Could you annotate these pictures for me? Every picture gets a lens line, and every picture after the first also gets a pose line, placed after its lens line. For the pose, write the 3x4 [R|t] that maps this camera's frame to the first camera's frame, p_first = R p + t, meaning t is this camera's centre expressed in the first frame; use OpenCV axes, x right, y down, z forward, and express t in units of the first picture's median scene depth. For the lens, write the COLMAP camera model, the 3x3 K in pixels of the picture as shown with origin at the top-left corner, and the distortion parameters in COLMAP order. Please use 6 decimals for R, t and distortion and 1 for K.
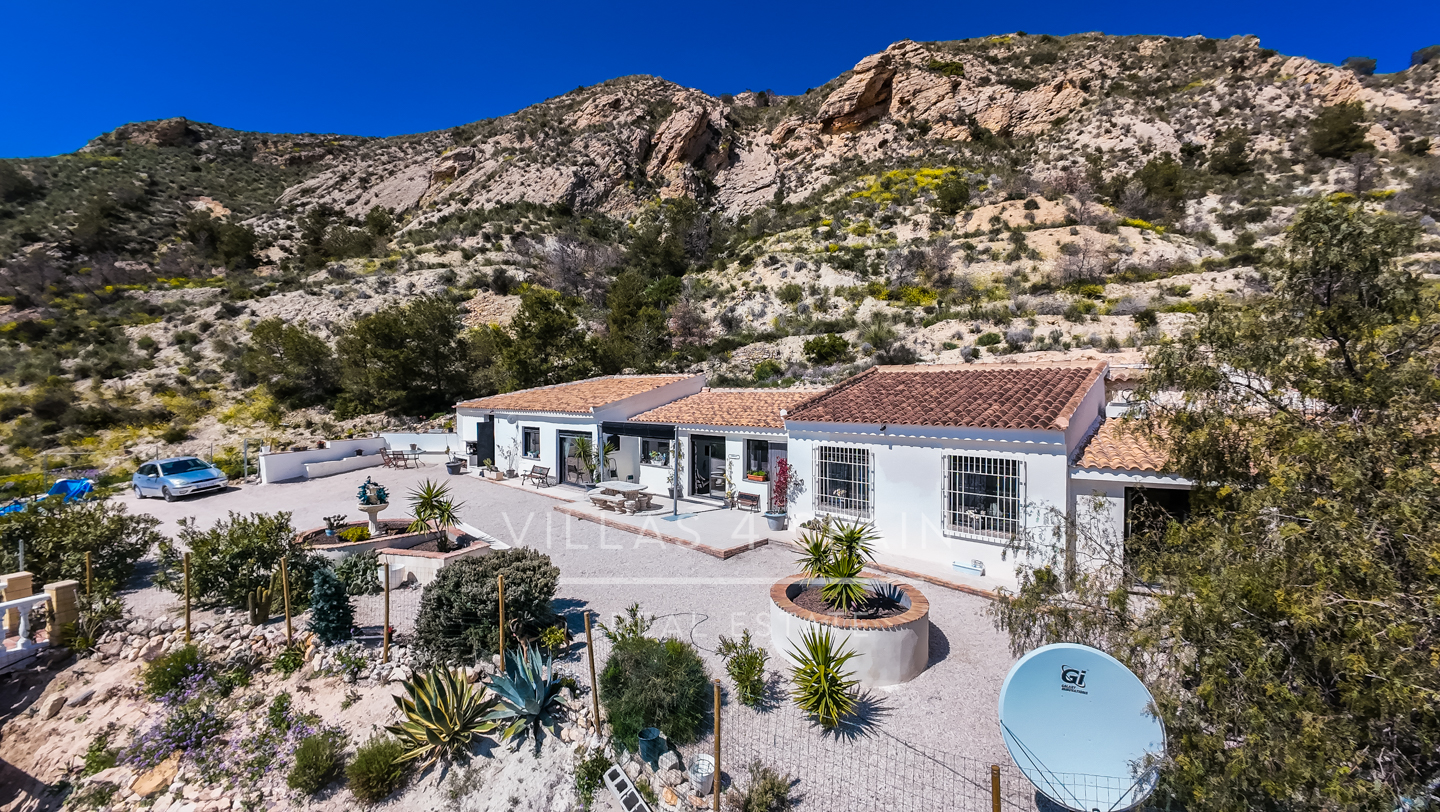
lens RADIAL K [[561.2, 0, 725.2], [0, 561.2, 399.9], [0, 0, 1]] dist [0.006782, -0.001313]
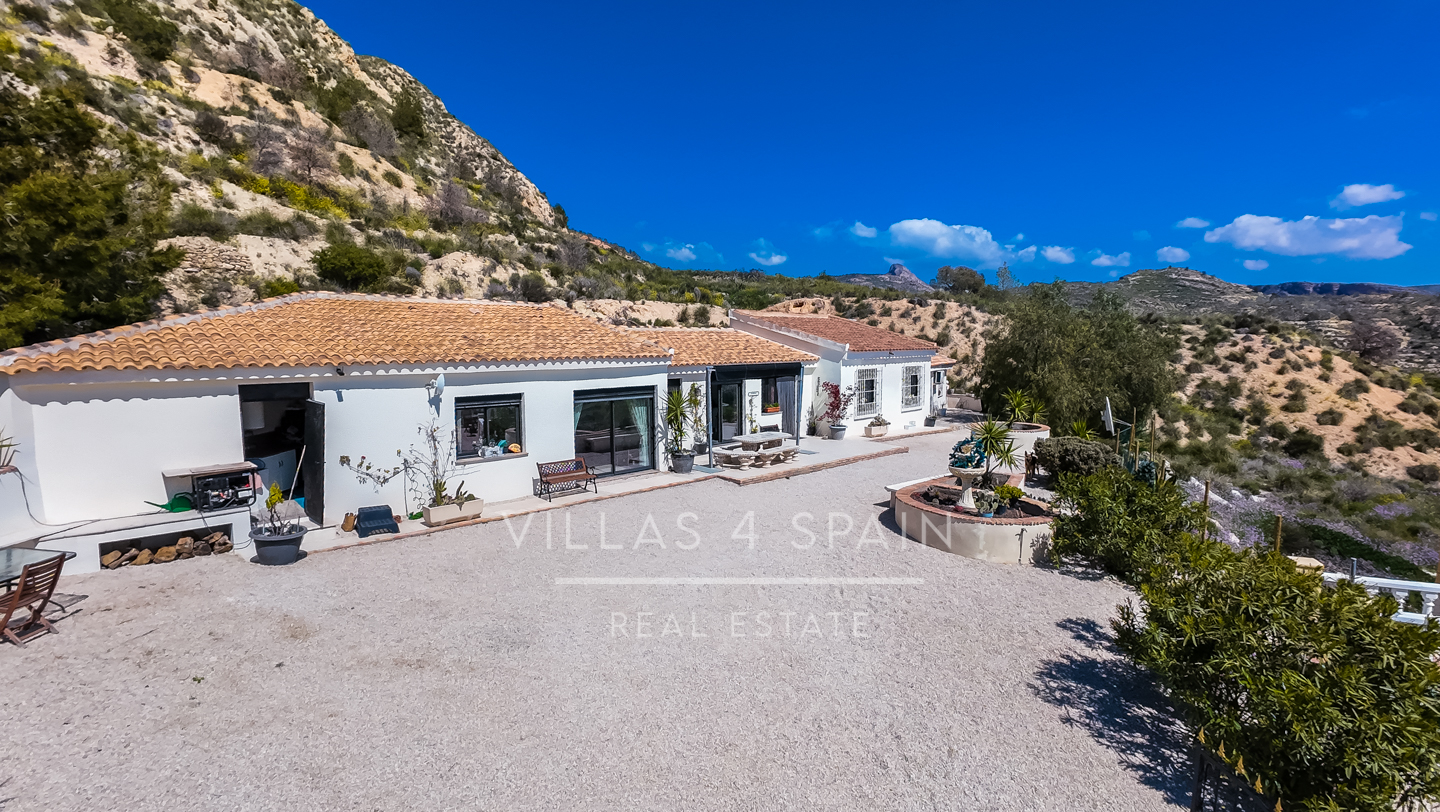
lens RADIAL K [[667.8, 0, 720.9], [0, 667.8, 417.7], [0, 0, 1]] dist [0.003468, 0.000770]
pose [[0.043551, -0.113787, 0.992550, -0.278984], [0.011718, 0.993483, 0.113380, 0.001342], [-0.998982, 0.006692, 0.044600, 0.232299]]
